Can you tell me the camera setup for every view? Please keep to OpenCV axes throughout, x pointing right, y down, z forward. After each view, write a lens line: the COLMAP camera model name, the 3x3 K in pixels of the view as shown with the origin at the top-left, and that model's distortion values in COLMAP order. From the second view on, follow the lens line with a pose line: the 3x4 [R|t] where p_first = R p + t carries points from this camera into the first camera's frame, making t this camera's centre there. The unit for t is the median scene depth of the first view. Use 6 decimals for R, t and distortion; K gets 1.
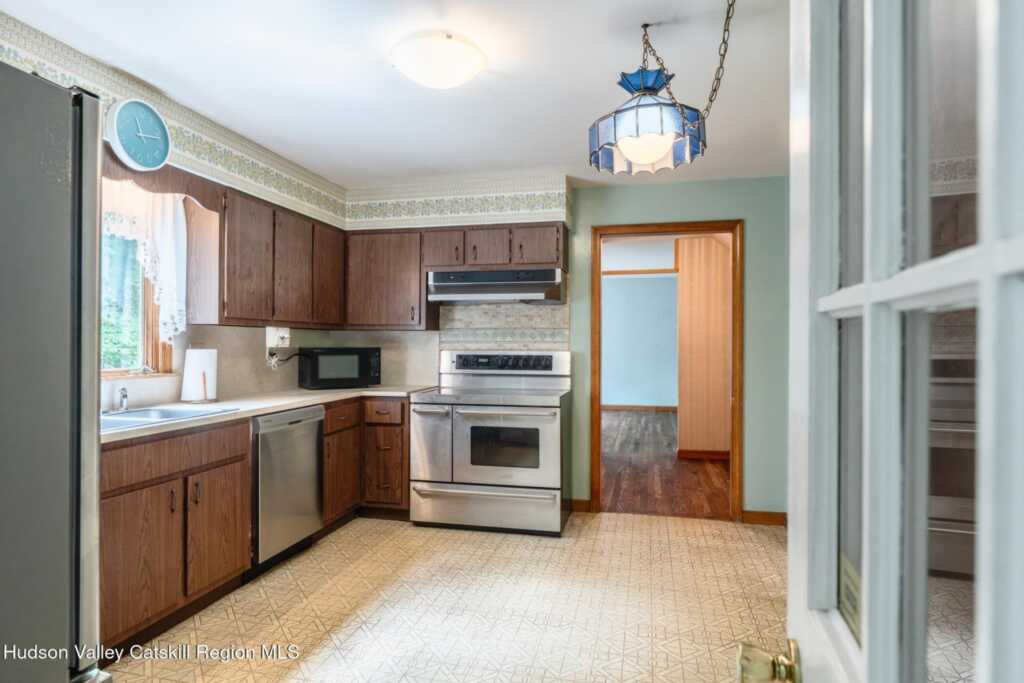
lens RADIAL K [[587.8, 0, 512.0], [0, 587.8, 341.5], [0, 0, 1]] dist [0.000299, 0.000312]
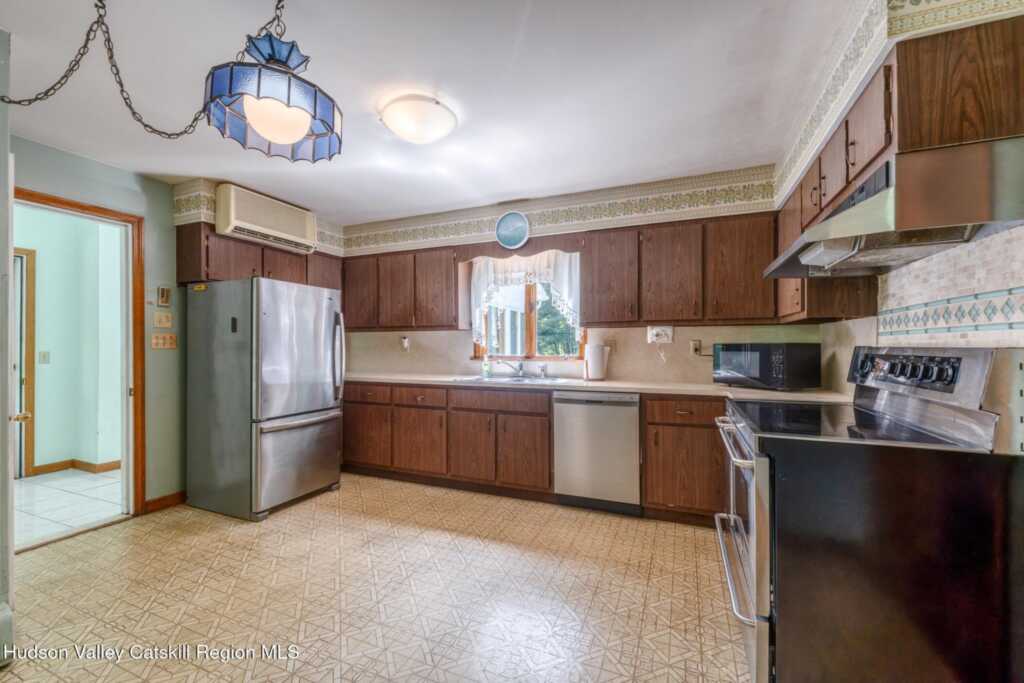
lens RADIAL K [[414.1, 0, 512.0], [0, 414.1, 344.5], [0, 0, 1]] dist [-0.000177, -0.000075]
pose [[-0.170761, -0.006278, -0.985292, 0.449302], [0.003227, 0.999971, -0.006931, 0.016788], [0.985307, -0.004363, -0.170736, 0.815488]]
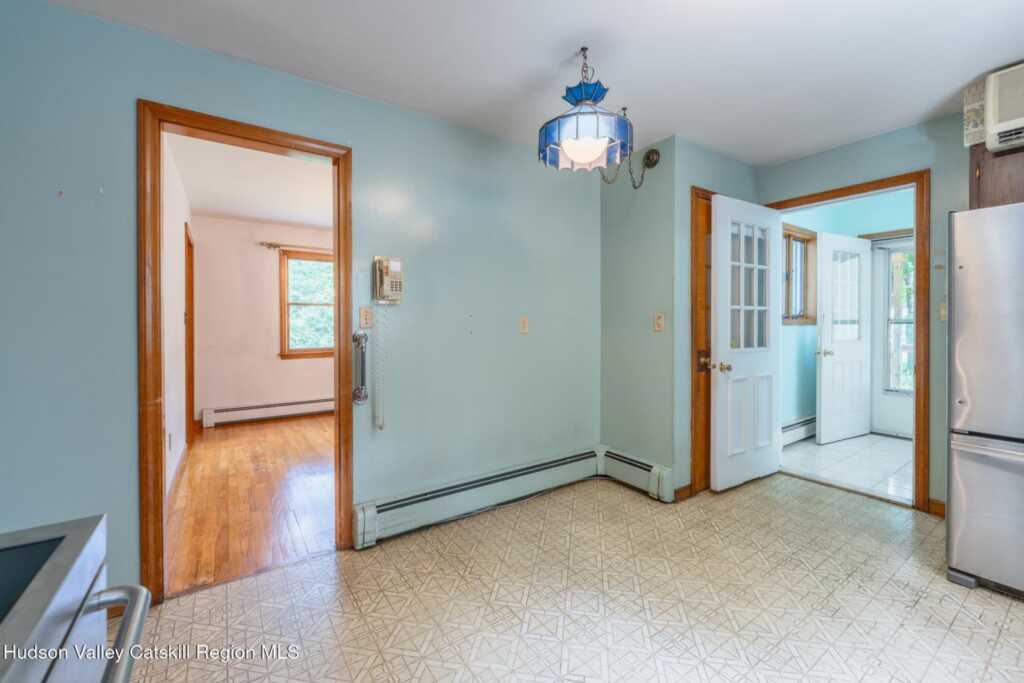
lens RADIAL K [[417.1, 0, 502.4], [0, 417.1, 324.9], [0, 0, 1]] dist [0.000304, -0.000012]
pose [[-0.726584, -0.001032, 0.687077, -0.142307], [0.001528, 0.999994, 0.003118, 0.019715], [-0.687076, 0.003316, -0.726578, 0.963862]]
